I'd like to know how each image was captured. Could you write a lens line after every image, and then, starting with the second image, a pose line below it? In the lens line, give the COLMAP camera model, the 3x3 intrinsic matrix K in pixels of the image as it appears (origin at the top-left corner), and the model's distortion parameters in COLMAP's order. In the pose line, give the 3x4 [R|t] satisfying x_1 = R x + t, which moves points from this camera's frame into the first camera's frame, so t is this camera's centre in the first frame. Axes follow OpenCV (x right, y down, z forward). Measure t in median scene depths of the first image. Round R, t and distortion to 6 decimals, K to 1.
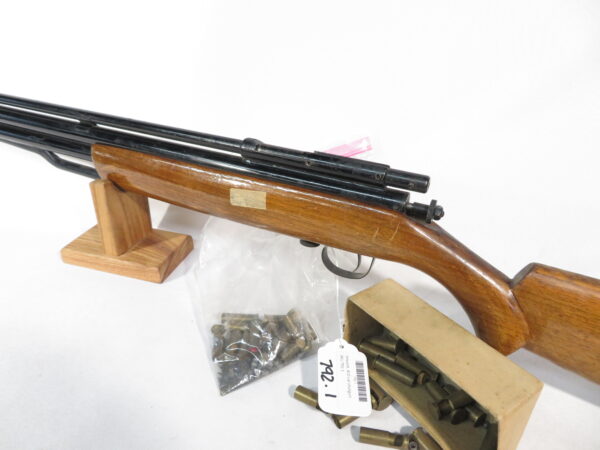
lens RADIAL K [[437.8, 0, 298.0], [0, 437.8, 240.9], [0, 0, 1]] dist [0.005478, 0.005632]
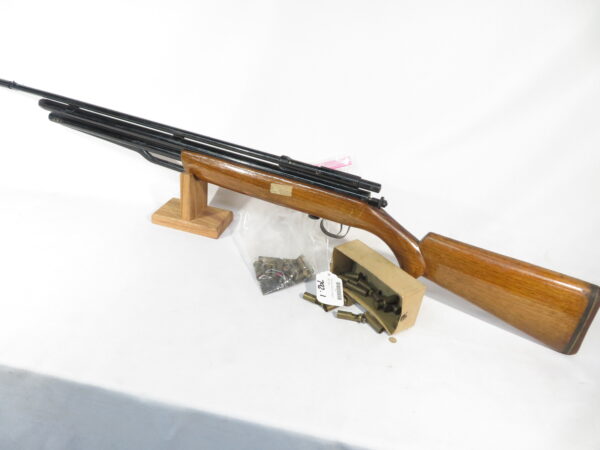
lens RADIAL K [[437.8, 0, 298.0], [0, 437.8, 240.9], [0, 0, 1]] dist [0.005478, 0.005632]
pose [[0.996029, 0.060328, 0.065473, -0.161134], [-0.060651, 0.998155, 0.002963, 0.108573], [-0.065173, -0.006923, 0.997850, -0.831215]]
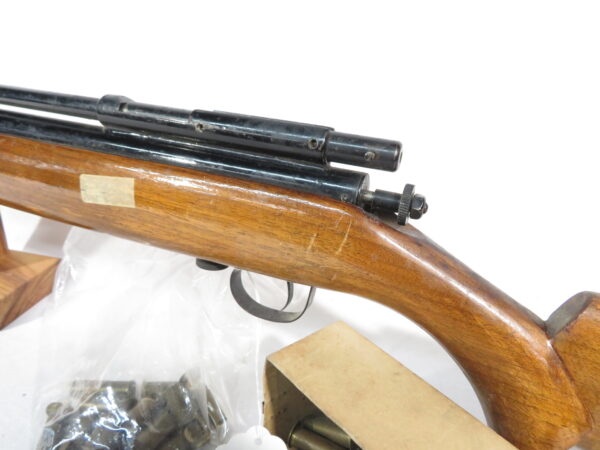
lens RADIAL K [[437.8, 0, 298.0], [0, 437.8, 240.9], [0, 0, 1]] dist [0.005478, 0.005632]
pose [[0.997892, -0.001147, 0.064889, 0.118475], [0.006313, 0.996818, -0.079466, 0.024323], [-0.064592, 0.079708, 0.994723, 0.414544]]
